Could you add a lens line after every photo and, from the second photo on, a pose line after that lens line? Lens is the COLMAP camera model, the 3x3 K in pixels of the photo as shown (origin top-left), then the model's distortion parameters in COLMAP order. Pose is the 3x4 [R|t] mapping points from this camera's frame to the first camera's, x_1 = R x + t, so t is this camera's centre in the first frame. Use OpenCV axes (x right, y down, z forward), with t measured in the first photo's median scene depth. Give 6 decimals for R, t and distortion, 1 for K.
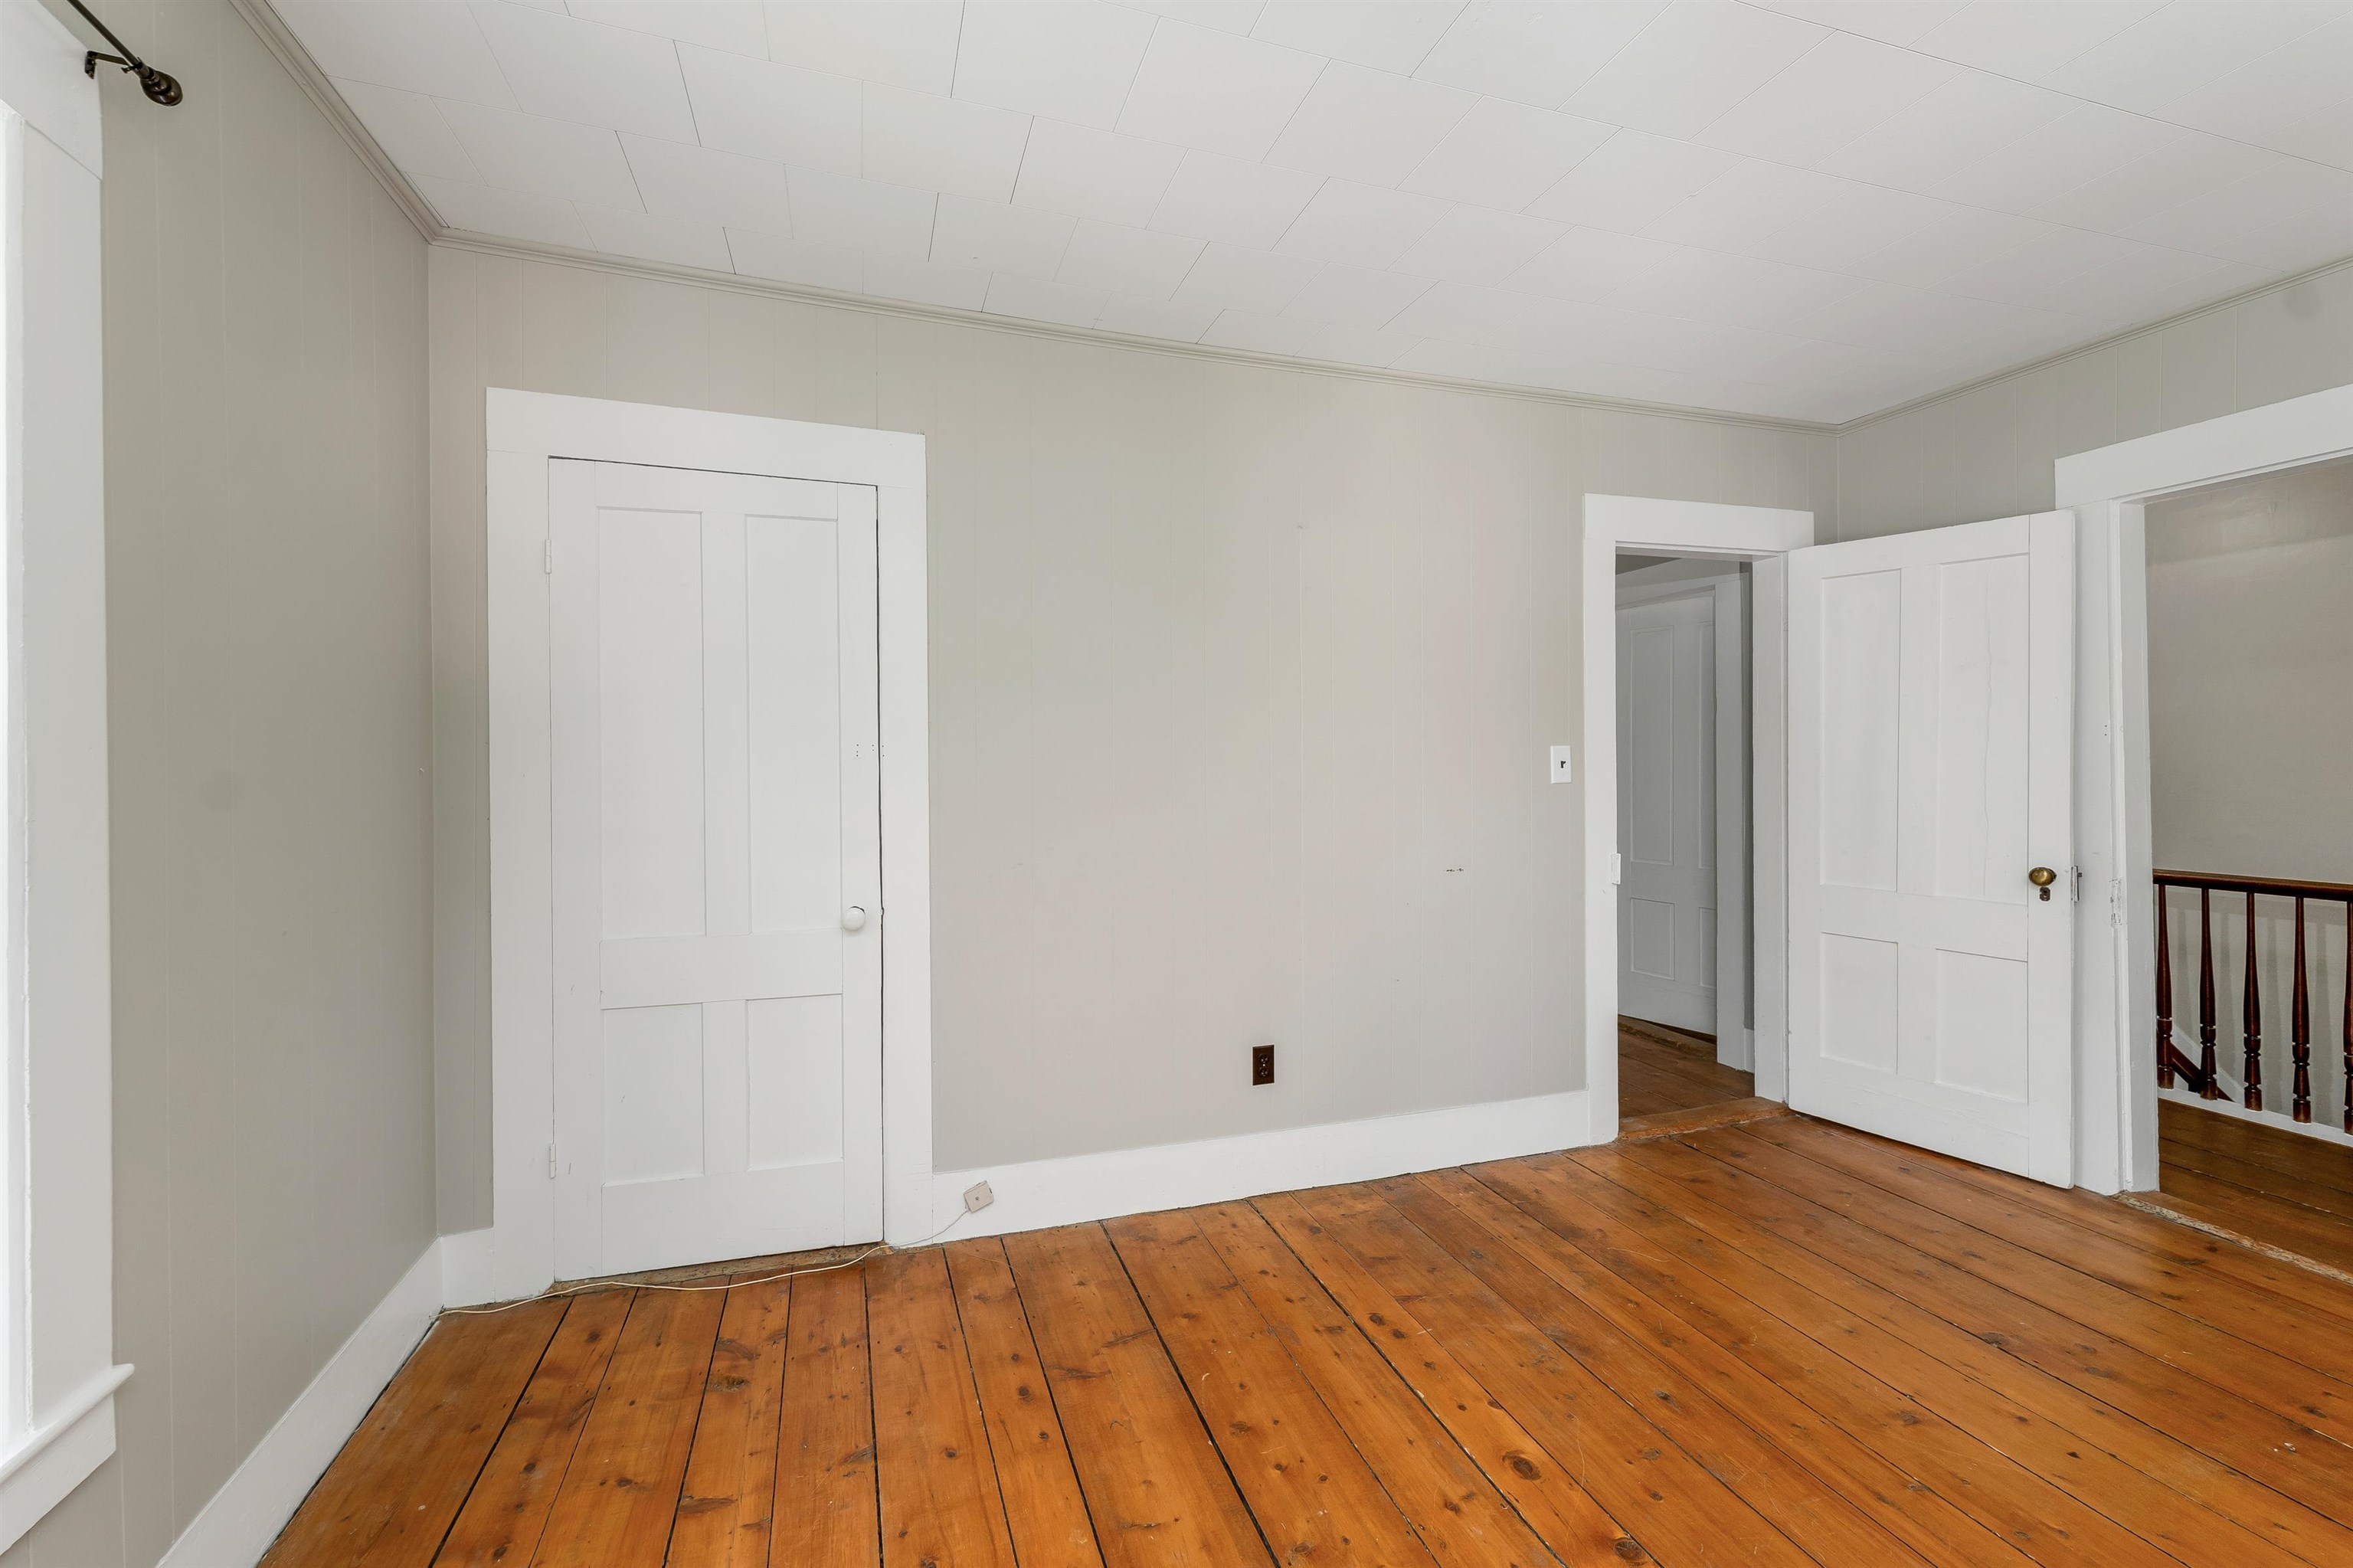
lens RADIAL K [[962.6, 0, 1172.3], [0, 962.6, 762.8], [0, 0, 1]] dist [0.000373, -0.000071]
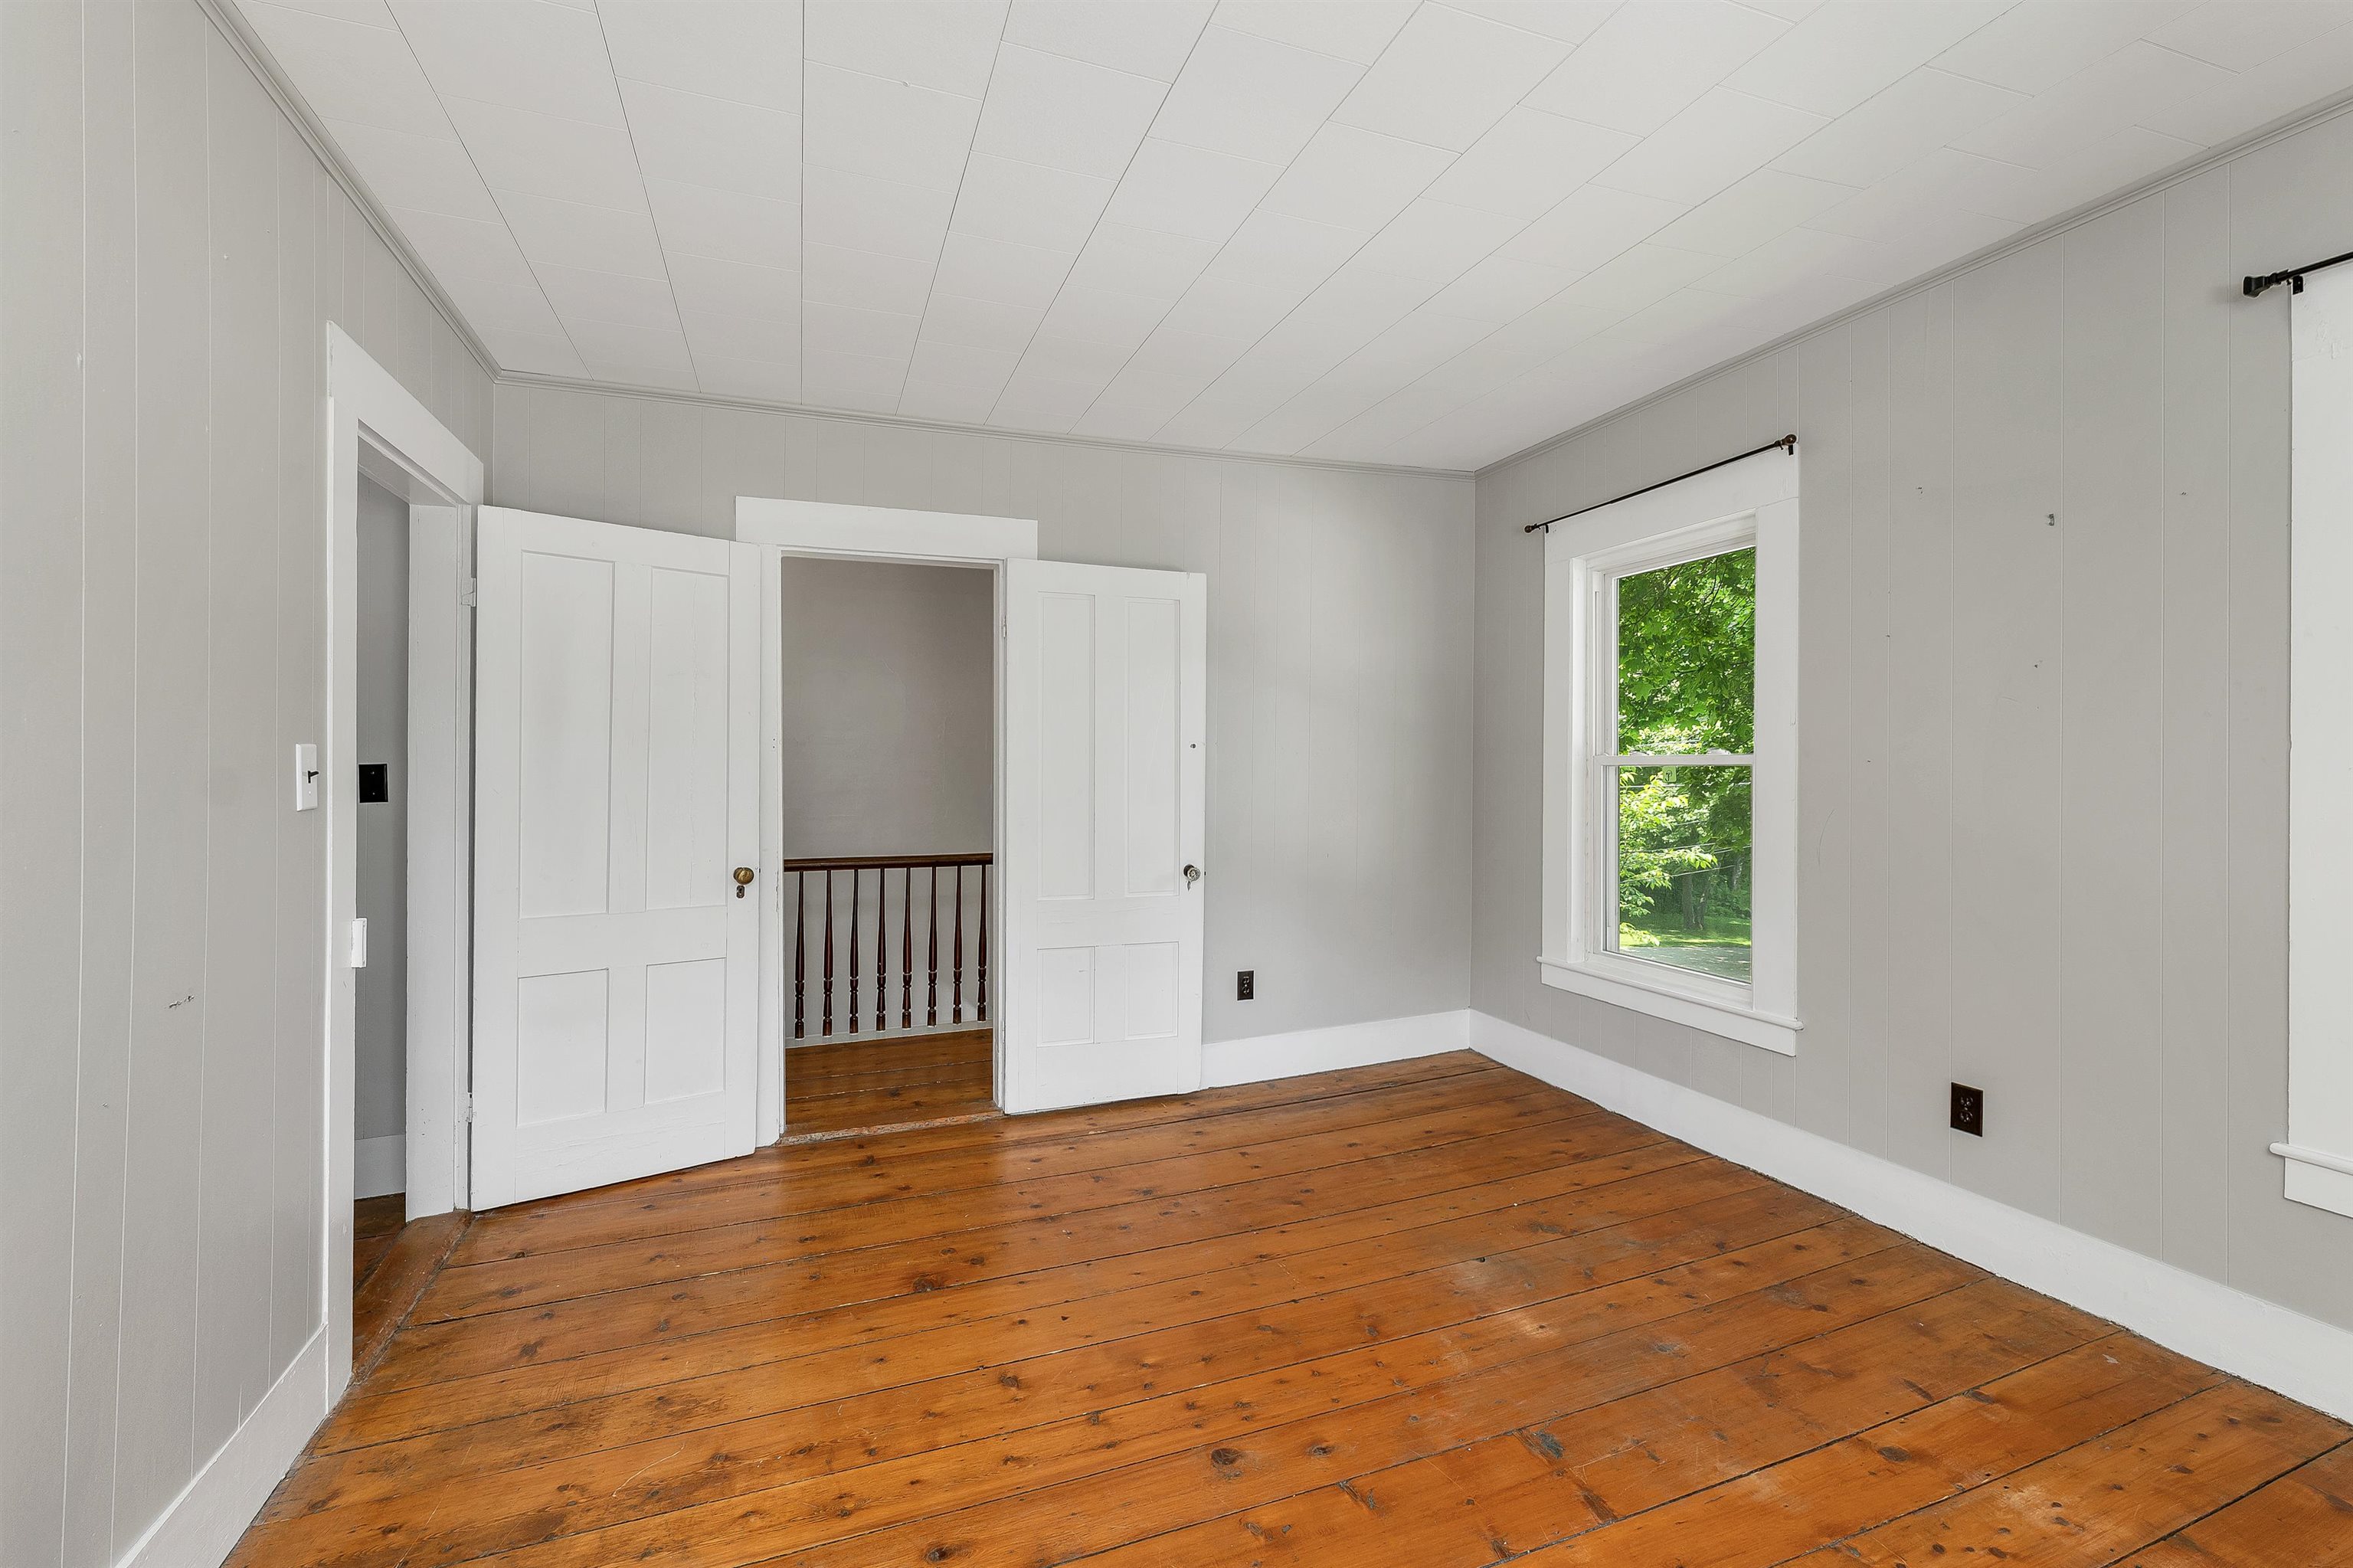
lens RADIAL K [[962.6, 0, 1172.3], [0, 962.6, 762.8], [0, 0, 1]] dist [0.000373, -0.000071]
pose [[-0.050310, 0.007479, 0.998706, -0.249207], [-0.001347, 0.999971, -0.007556, -0.003882], [-0.998733, -0.001726, -0.050298, 0.663346]]
